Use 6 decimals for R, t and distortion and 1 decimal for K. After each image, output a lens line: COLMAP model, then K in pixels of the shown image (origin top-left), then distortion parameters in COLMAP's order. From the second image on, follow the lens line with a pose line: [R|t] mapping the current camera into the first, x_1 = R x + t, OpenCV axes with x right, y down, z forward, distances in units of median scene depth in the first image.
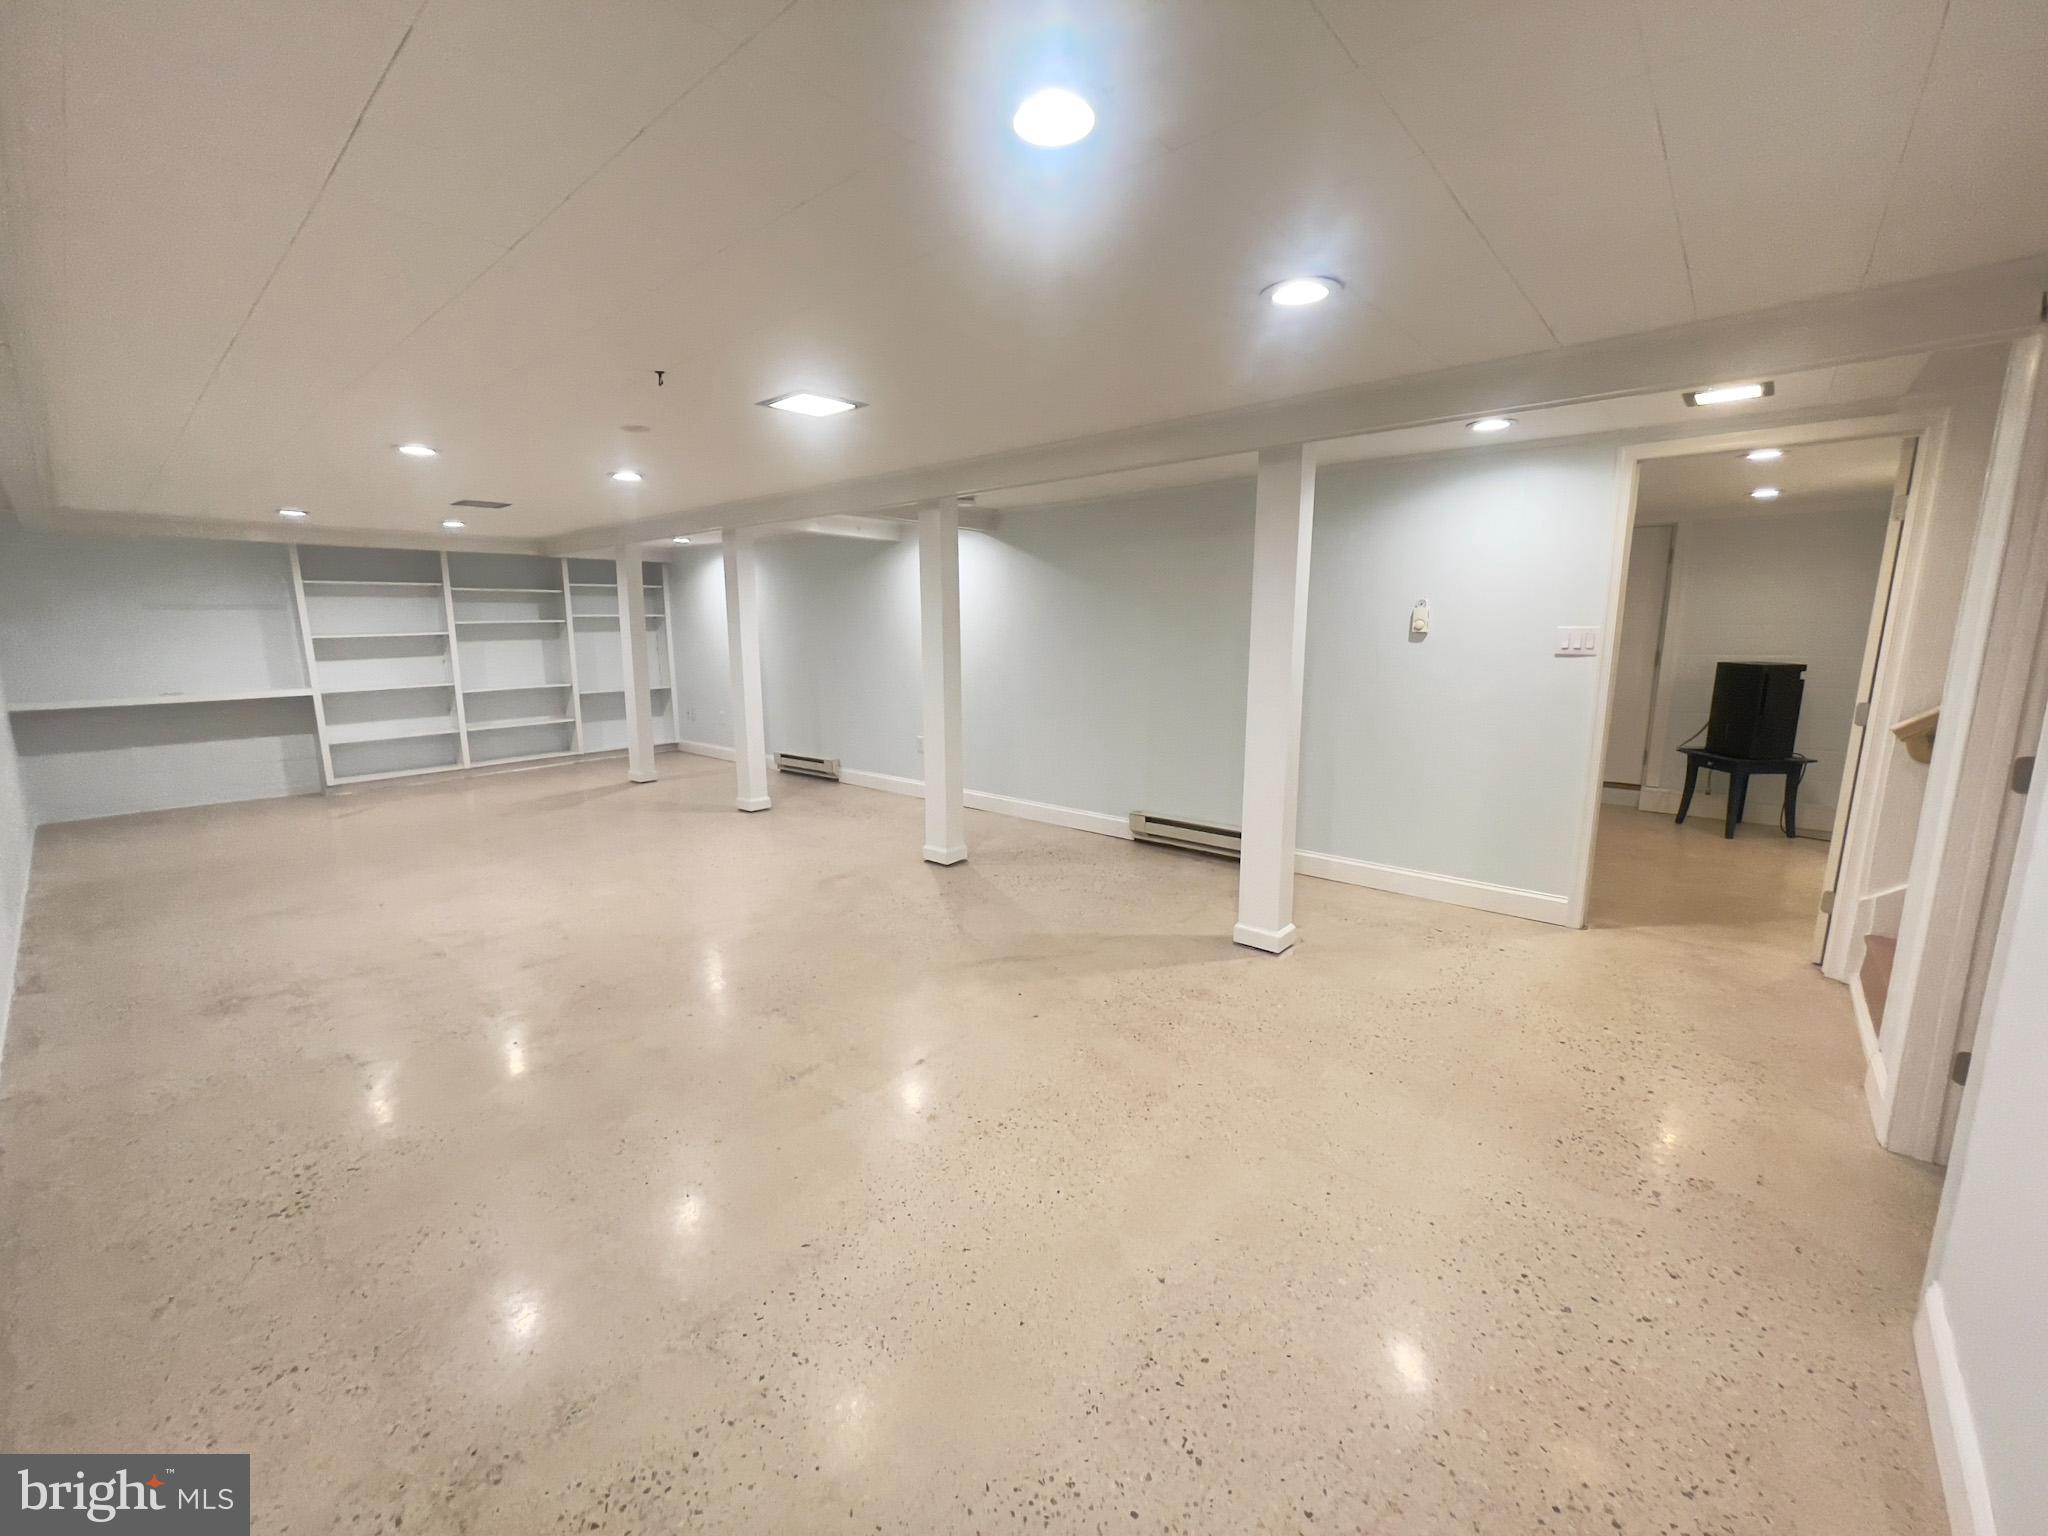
lens RADIAL K [[832.5, 0, 1021.9], [0, 832.5, 766.9], [0, 0, 1]] dist [-0.000752, -0.000190]
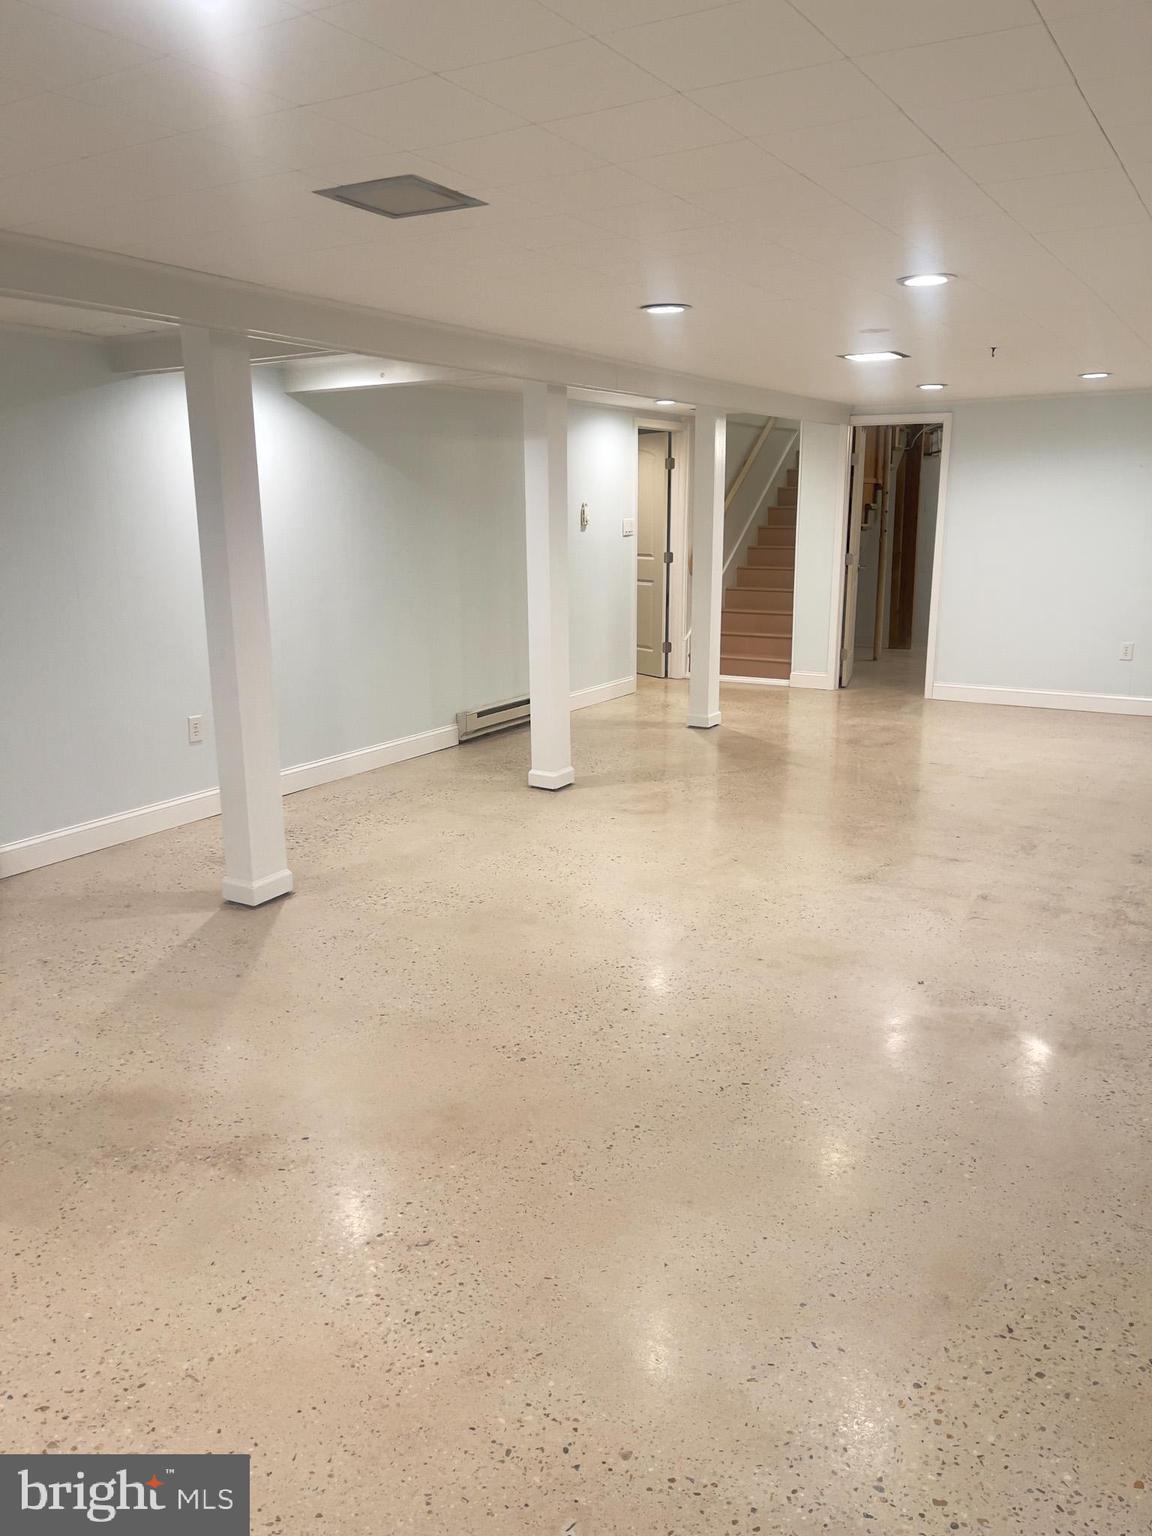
lens RADIAL K [[1119.6, 0, 576.0], [0, 1119.6, 768.0], [0, 0, 1]] dist [0.005128, -0.043819]
pose [[-0.160591, -0.215615, 0.963183, -1.300043], [0.183360, 0.952344, 0.243761, -0.203254], [-0.969840, 0.215755, -0.113402, 1.137594]]
